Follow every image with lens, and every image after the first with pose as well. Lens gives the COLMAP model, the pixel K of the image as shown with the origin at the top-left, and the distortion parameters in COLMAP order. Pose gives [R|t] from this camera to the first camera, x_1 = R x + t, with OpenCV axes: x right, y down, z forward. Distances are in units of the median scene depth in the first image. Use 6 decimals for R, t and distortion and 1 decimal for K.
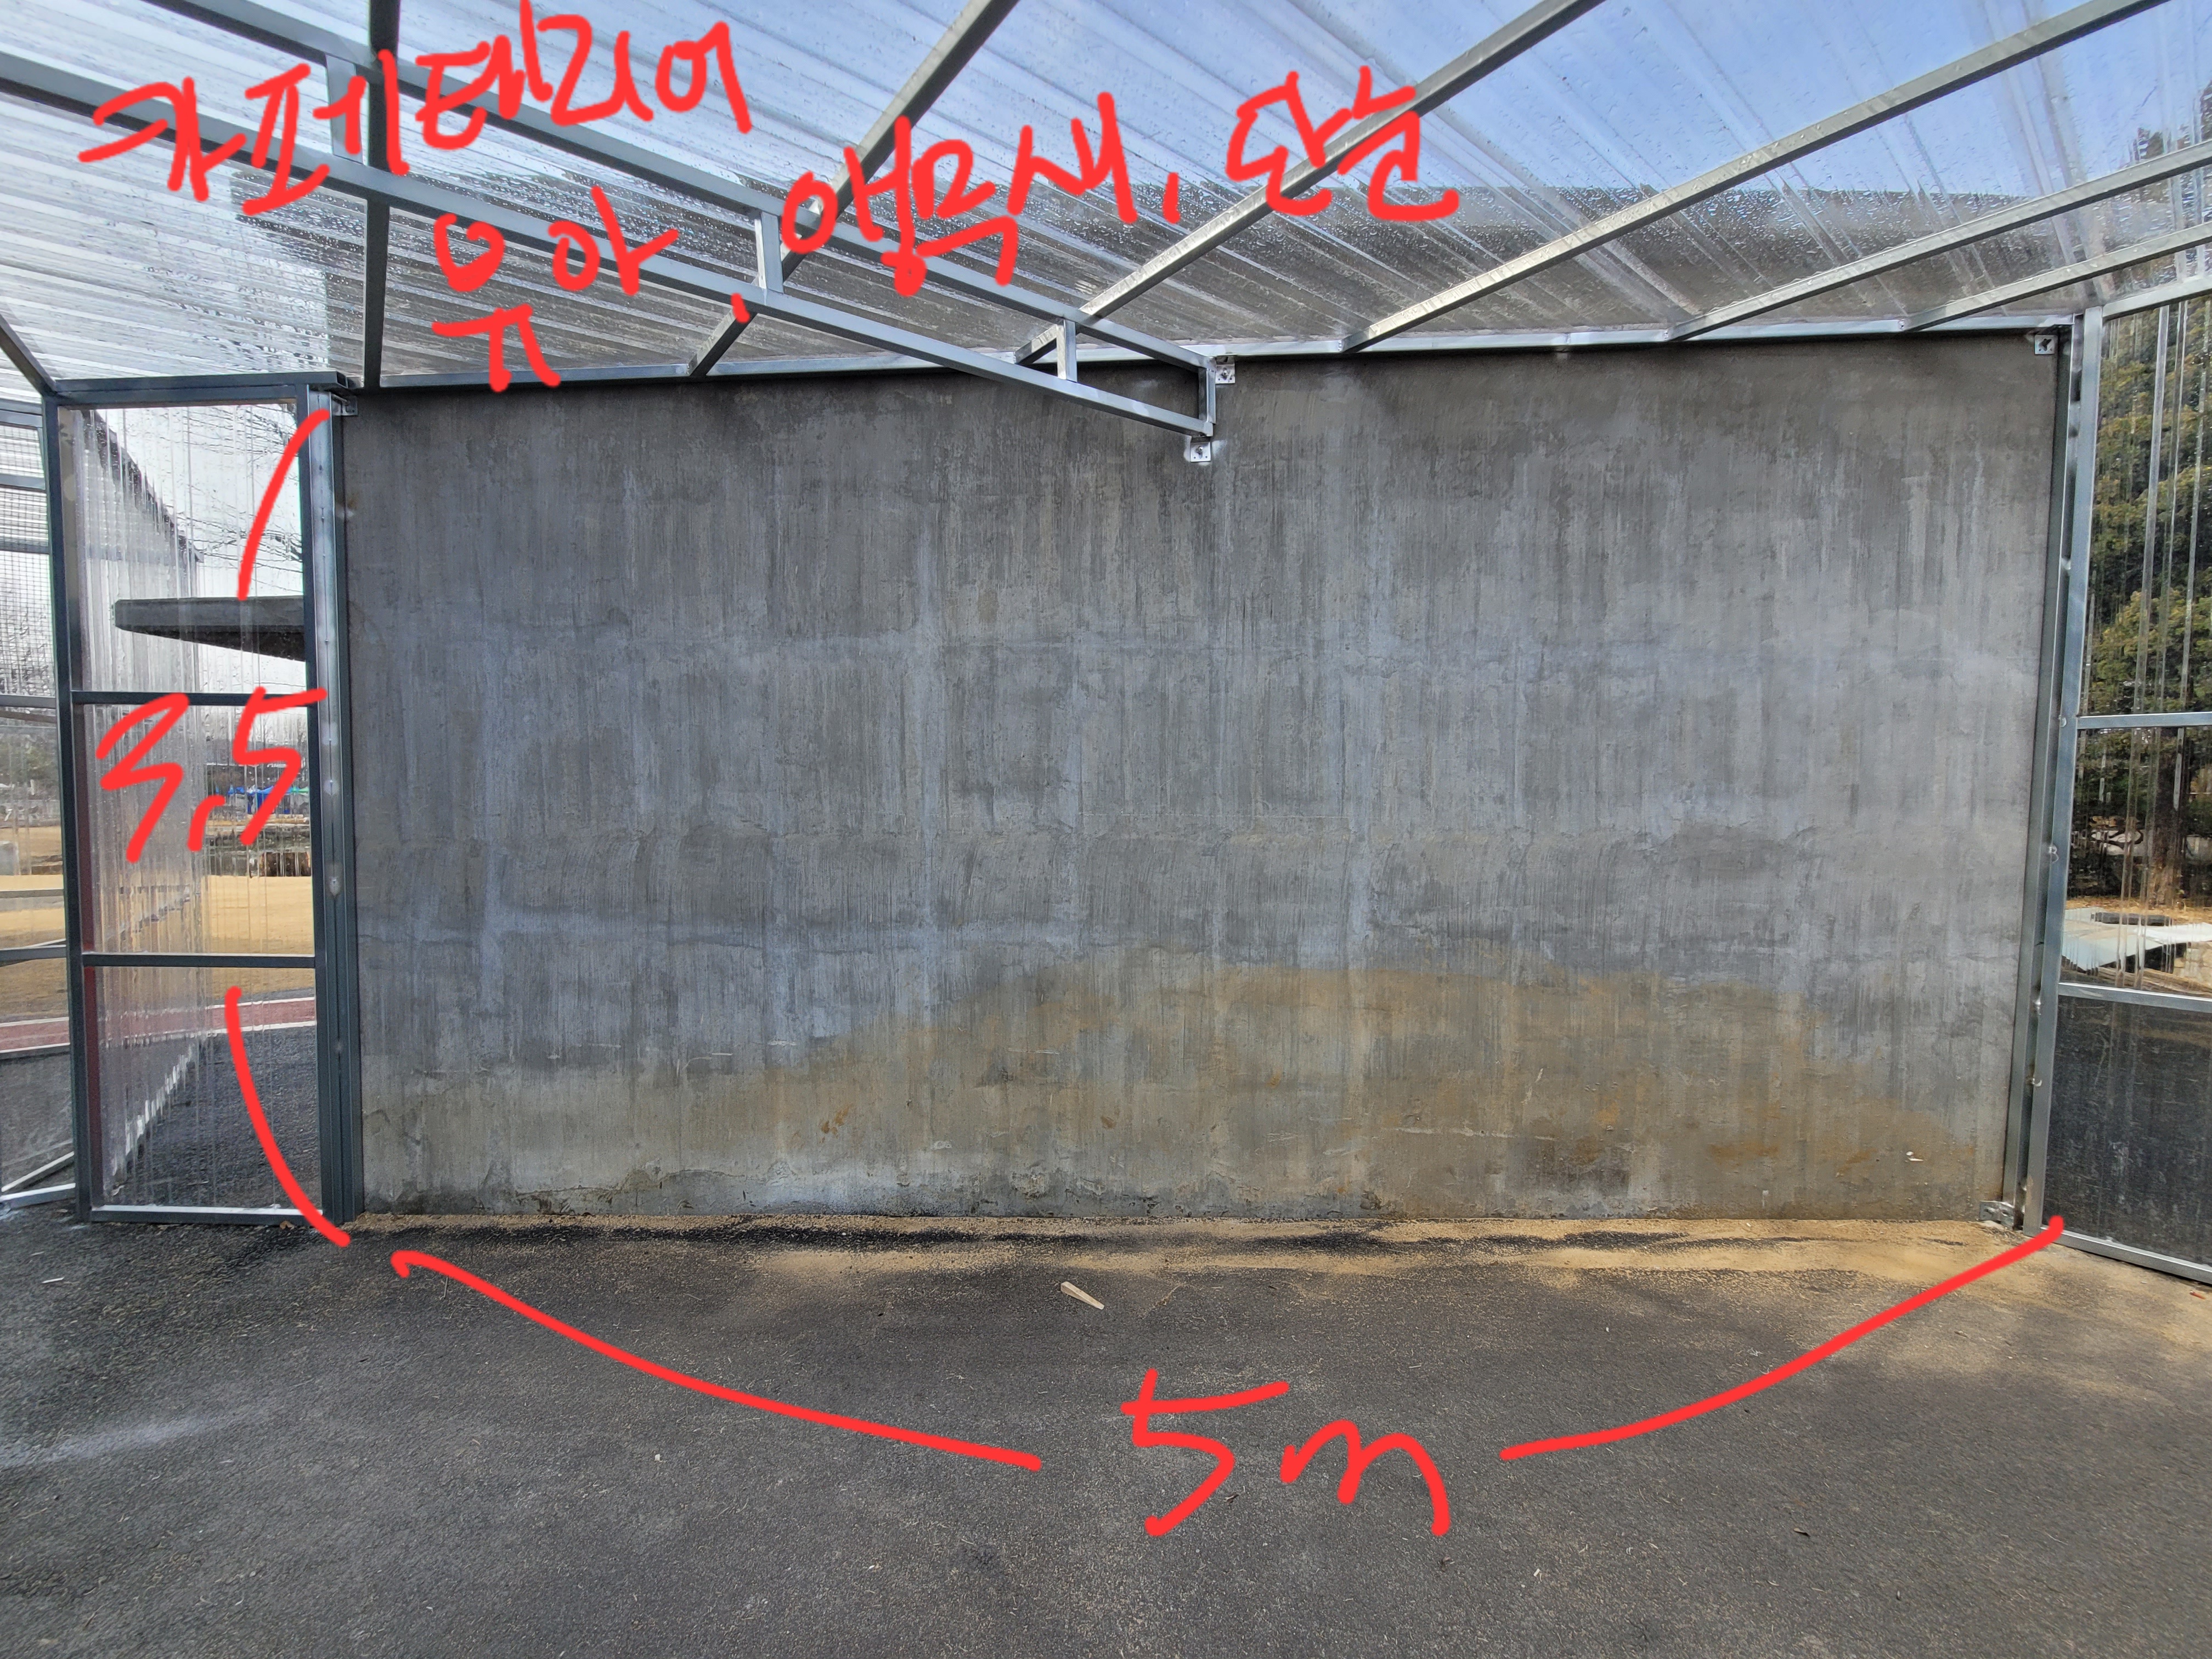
lens RADIAL K [[910.9, 0, 1098.6], [0, 910.9, 849.3], [0, 0, 1]] dist [-0.002568, -0.002732]
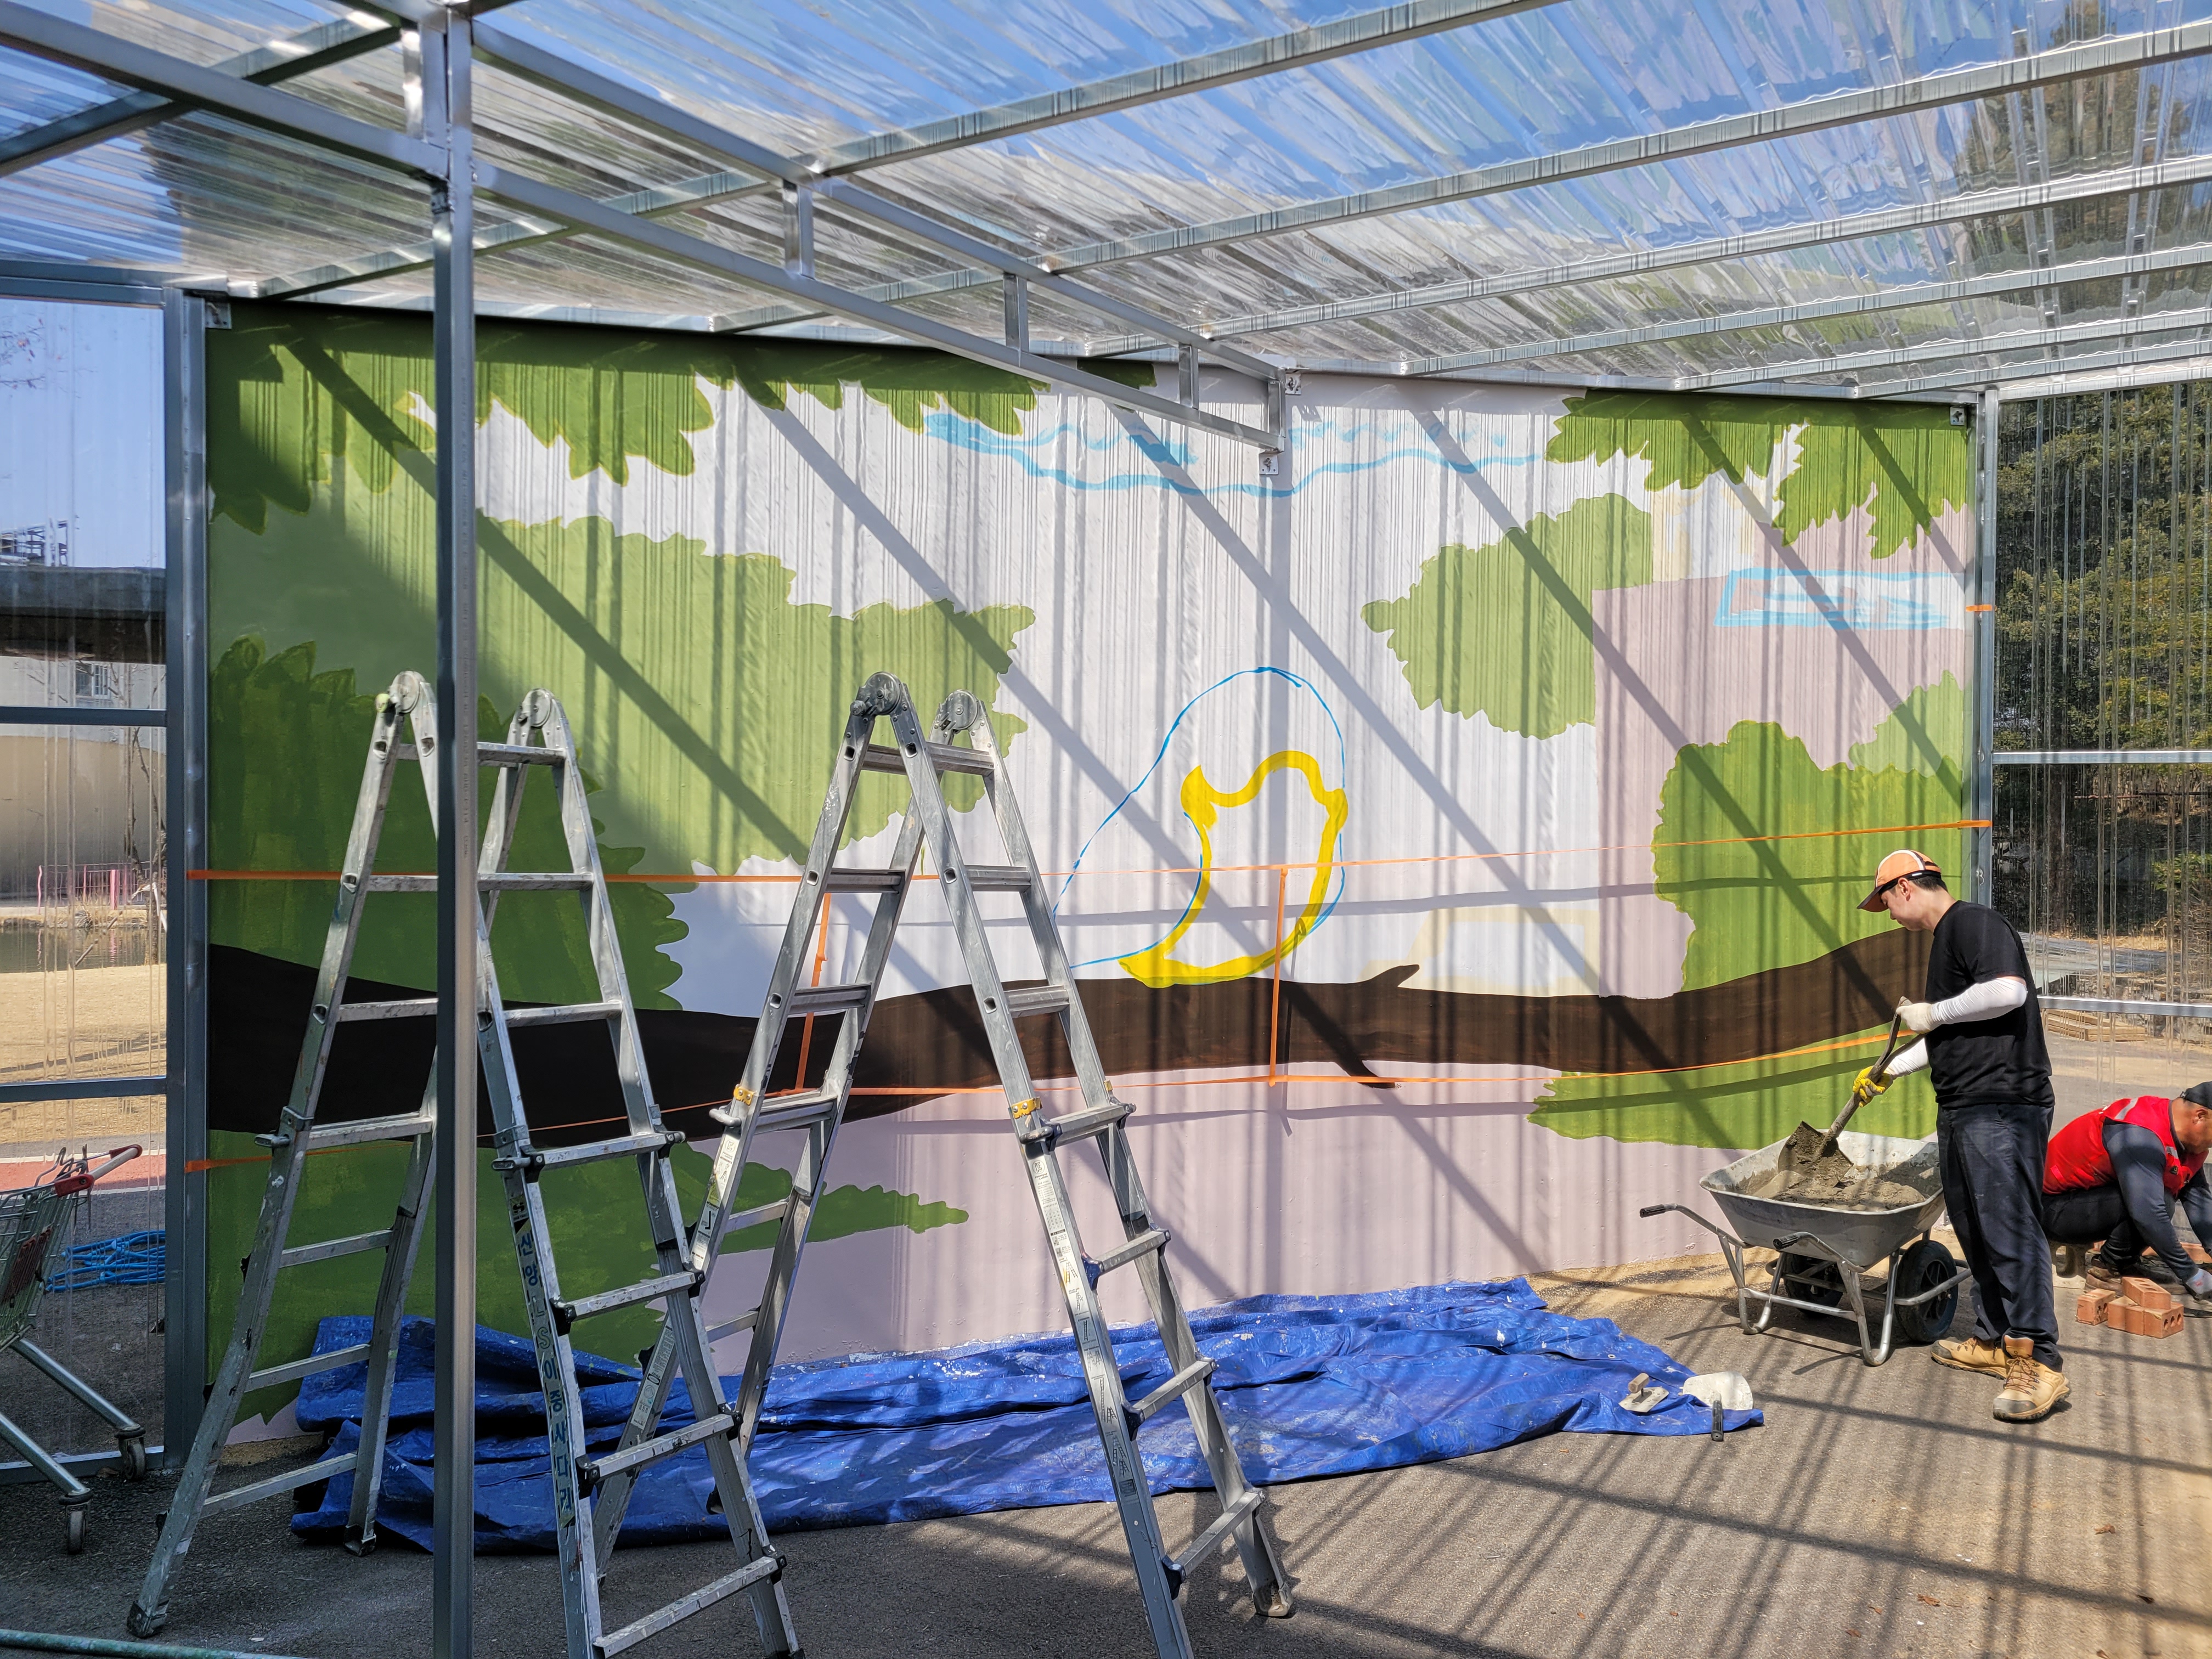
lens RADIAL K [[1769.2, 0, 1140.0], [0, 1769.2, 820.4], [0, 0, 1]] dist [0.064071, -0.051265]
pose [[0.922207, -0.010435, 0.386556, -0.707520], [0.026788, 0.998958, -0.036941, -0.010198], [-0.385768, 0.044422, 0.921526, -0.596677]]
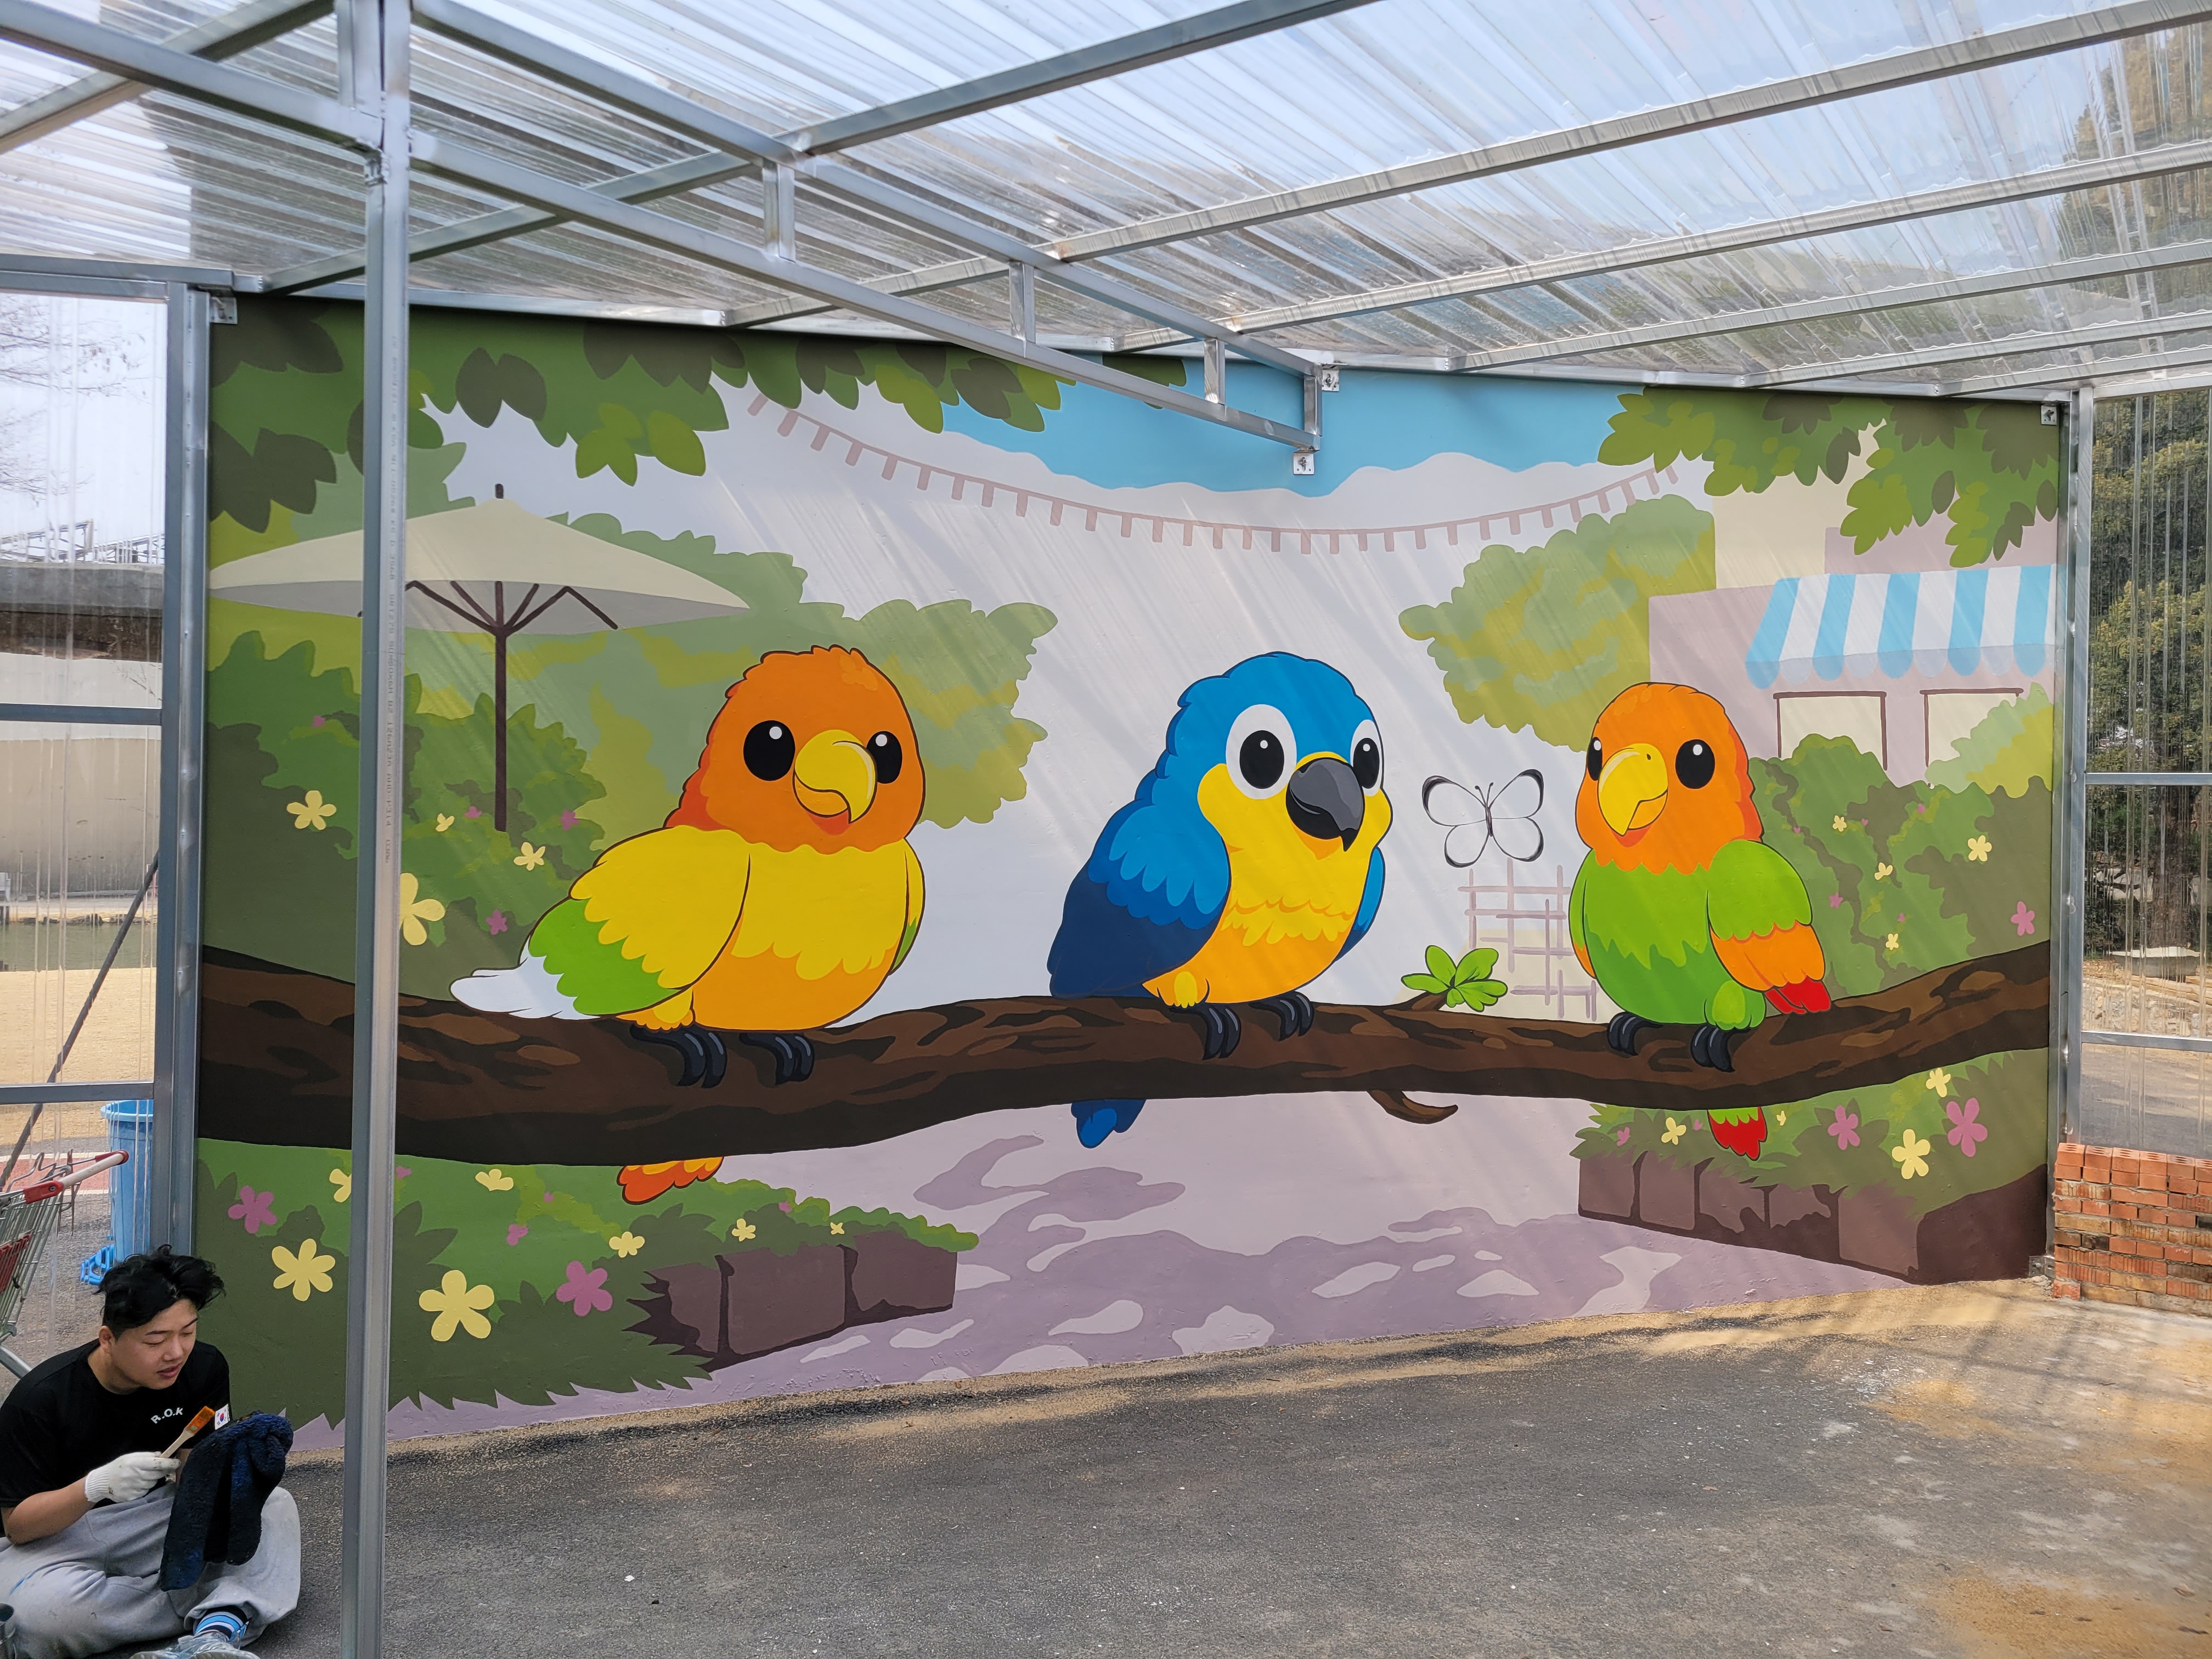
lens RADIAL K [[1769.2, 0, 1120.8], [0, 1769.2, 810.6], [0, 0, 1]] dist [0.064071, -0.051265]
pose [[0.943681, 0.005603, 0.330809, -0.625418], [0.012070, 0.998608, -0.051346, -0.010201], [-0.330636, 0.052447, 0.942300, -0.556601]]
